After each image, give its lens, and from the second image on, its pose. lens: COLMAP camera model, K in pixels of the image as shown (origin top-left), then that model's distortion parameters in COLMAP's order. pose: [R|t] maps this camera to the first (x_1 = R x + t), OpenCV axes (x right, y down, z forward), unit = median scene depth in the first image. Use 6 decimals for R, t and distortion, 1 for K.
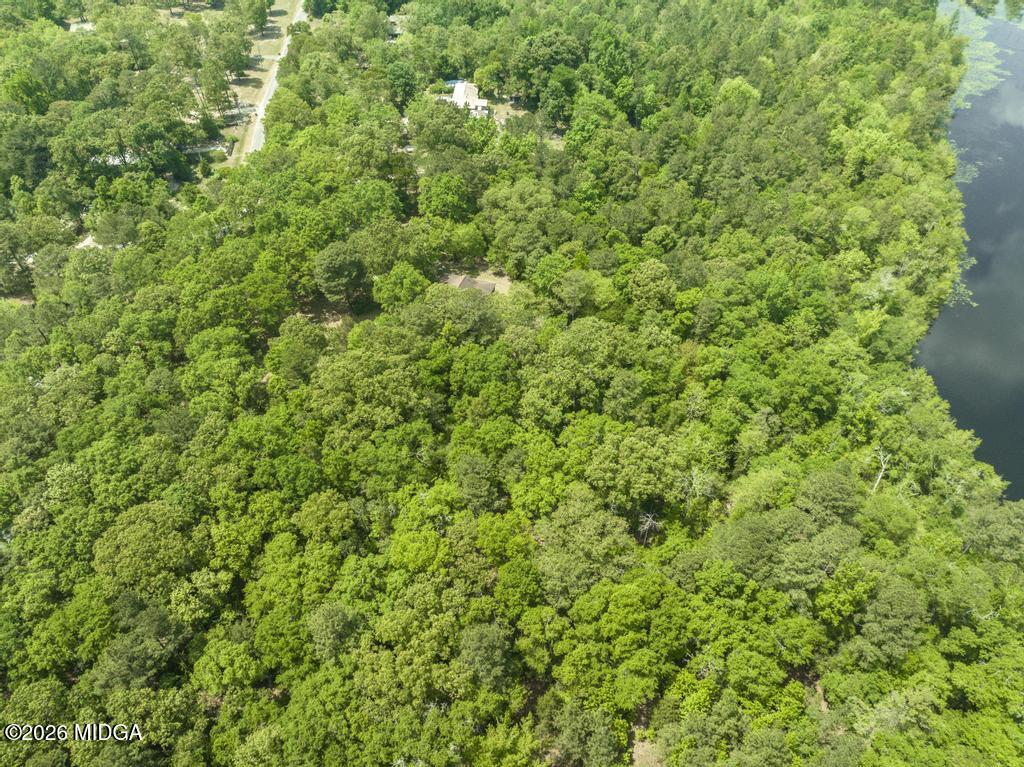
lens RADIAL K [[711.0, 0, 512.1], [0, 711.0, 384.6], [0, 0, 1]] dist [-0.045286, 0.000567]
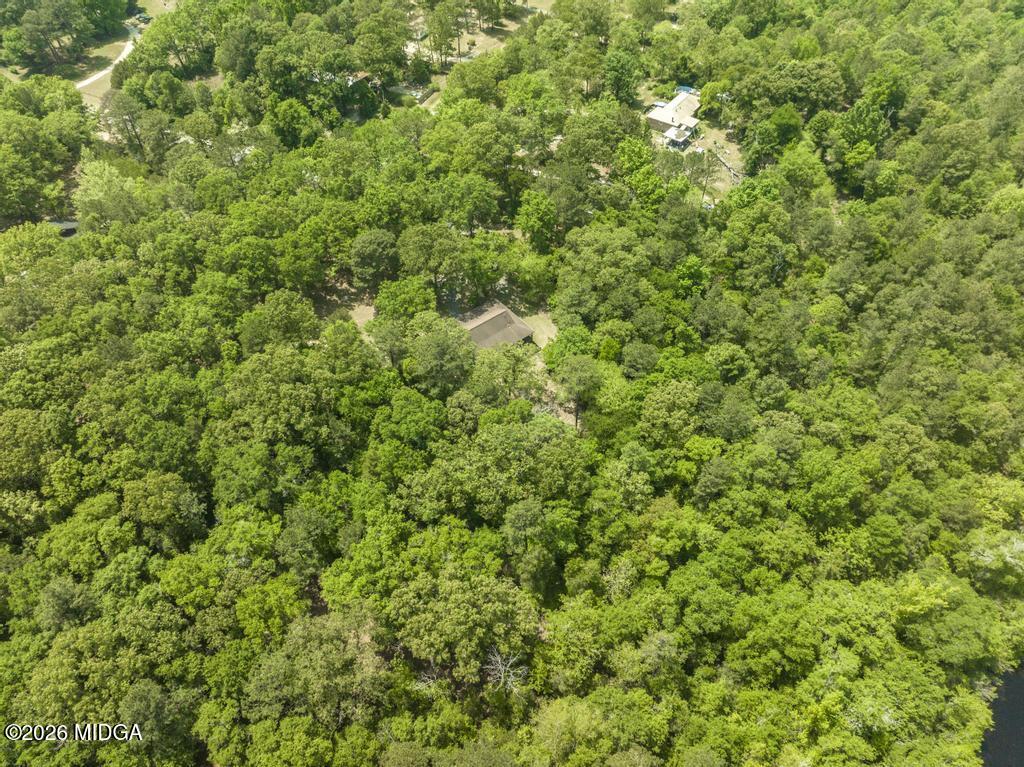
lens RADIAL K [[711.0, 0, 512.2], [0, 711.0, 383.3], [0, 0, 1]] dist [-0.045286, 0.000567]
pose [[0.835016, 0.408435, -0.368687, 0.329851], [-0.387129, 0.912262, 0.133828, -0.207947], [0.390999, 0.030980, 0.919870, 0.202584]]
